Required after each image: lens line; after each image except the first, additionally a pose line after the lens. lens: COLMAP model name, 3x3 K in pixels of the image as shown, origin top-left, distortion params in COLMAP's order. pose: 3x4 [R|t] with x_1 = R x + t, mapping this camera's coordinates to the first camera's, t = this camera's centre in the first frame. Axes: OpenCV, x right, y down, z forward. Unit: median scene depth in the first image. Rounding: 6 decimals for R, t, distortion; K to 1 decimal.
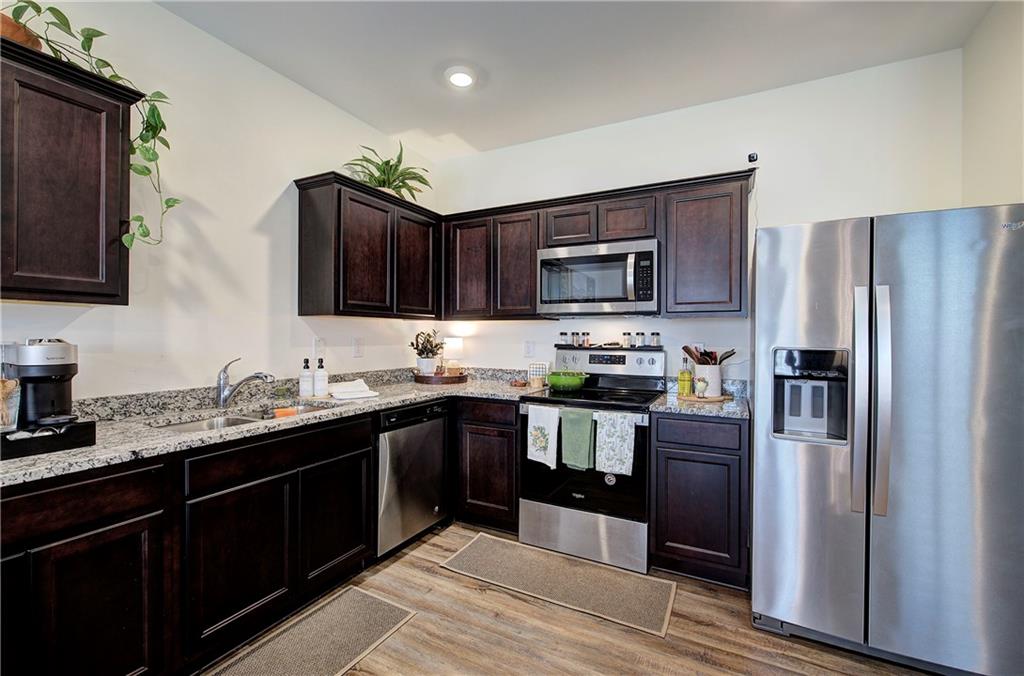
lens RADIAL K [[433.2, 0, 516.5], [0, 433.2, 337.0], [0, 0, 1]] dist [-0.002950, 0.000744]
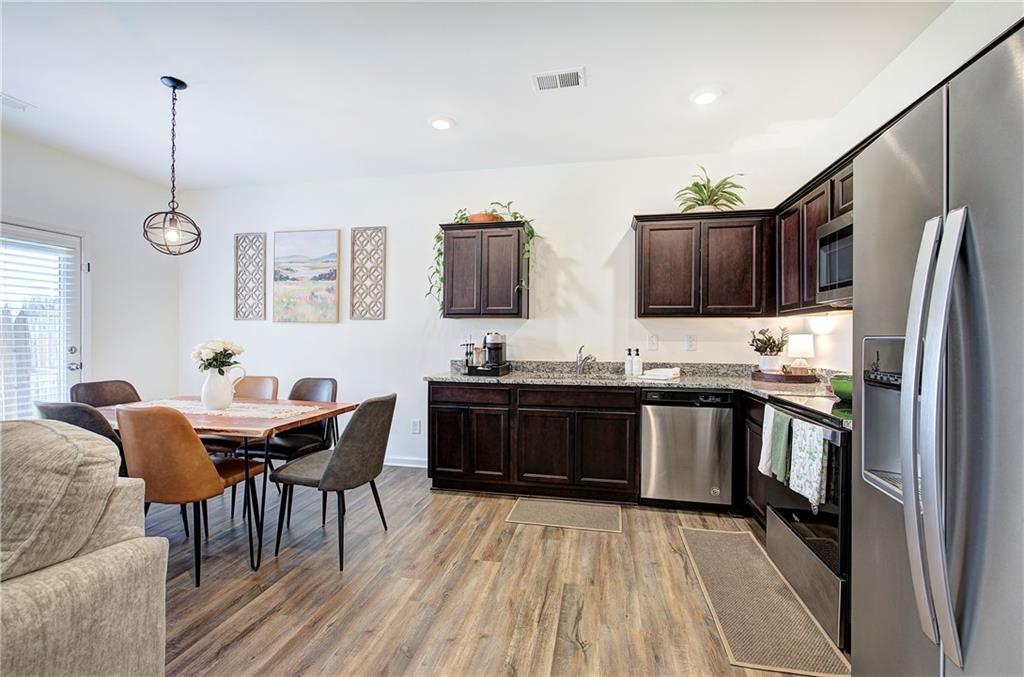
lens RADIAL K [[433.2, 0, 516.5], [0, 433.2, 337.5], [0, 0, 1]] dist [-0.002950, 0.000744]
pose [[0.273118, -0.003258, -0.961975, 0.784630], [-0.008961, 0.999942, -0.005931, 0.024927], [0.961939, 0.010240, 0.273073, 0.238944]]
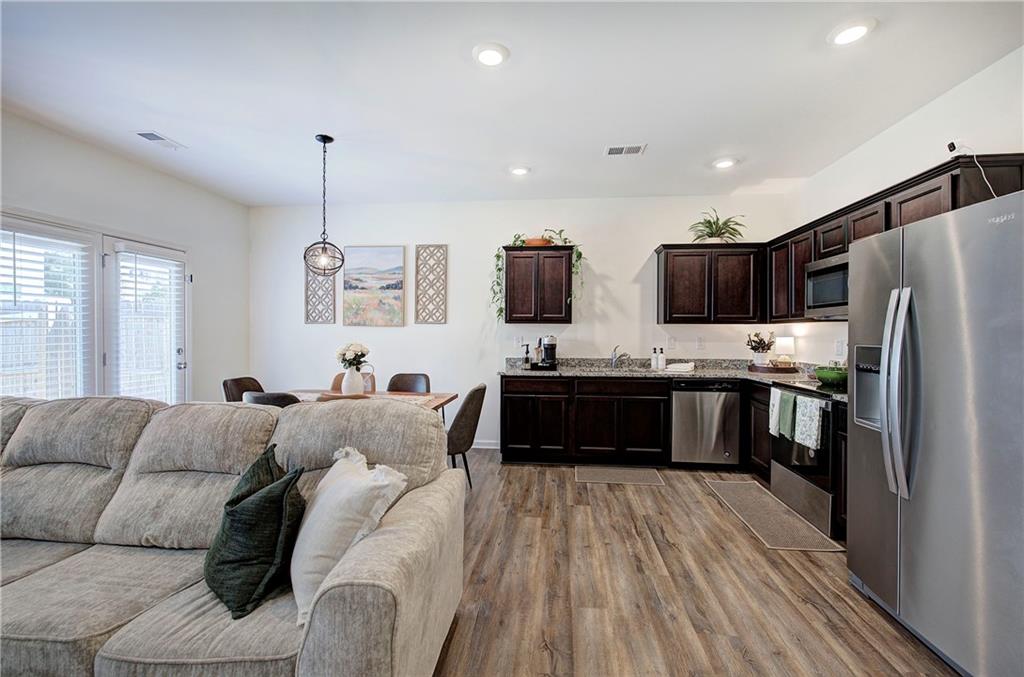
lens RADIAL K [[433.4, 0, 517.1], [0, 433.4, 336.0], [0, 0, 1]] dist [-0.004627, 0.000747]
pose [[0.364843, 0.001682, -0.931067, 0.988522], [-0.006809, 0.999976, -0.000862, 0.005682], [0.931044, 0.006654, 0.364846, -0.207538]]
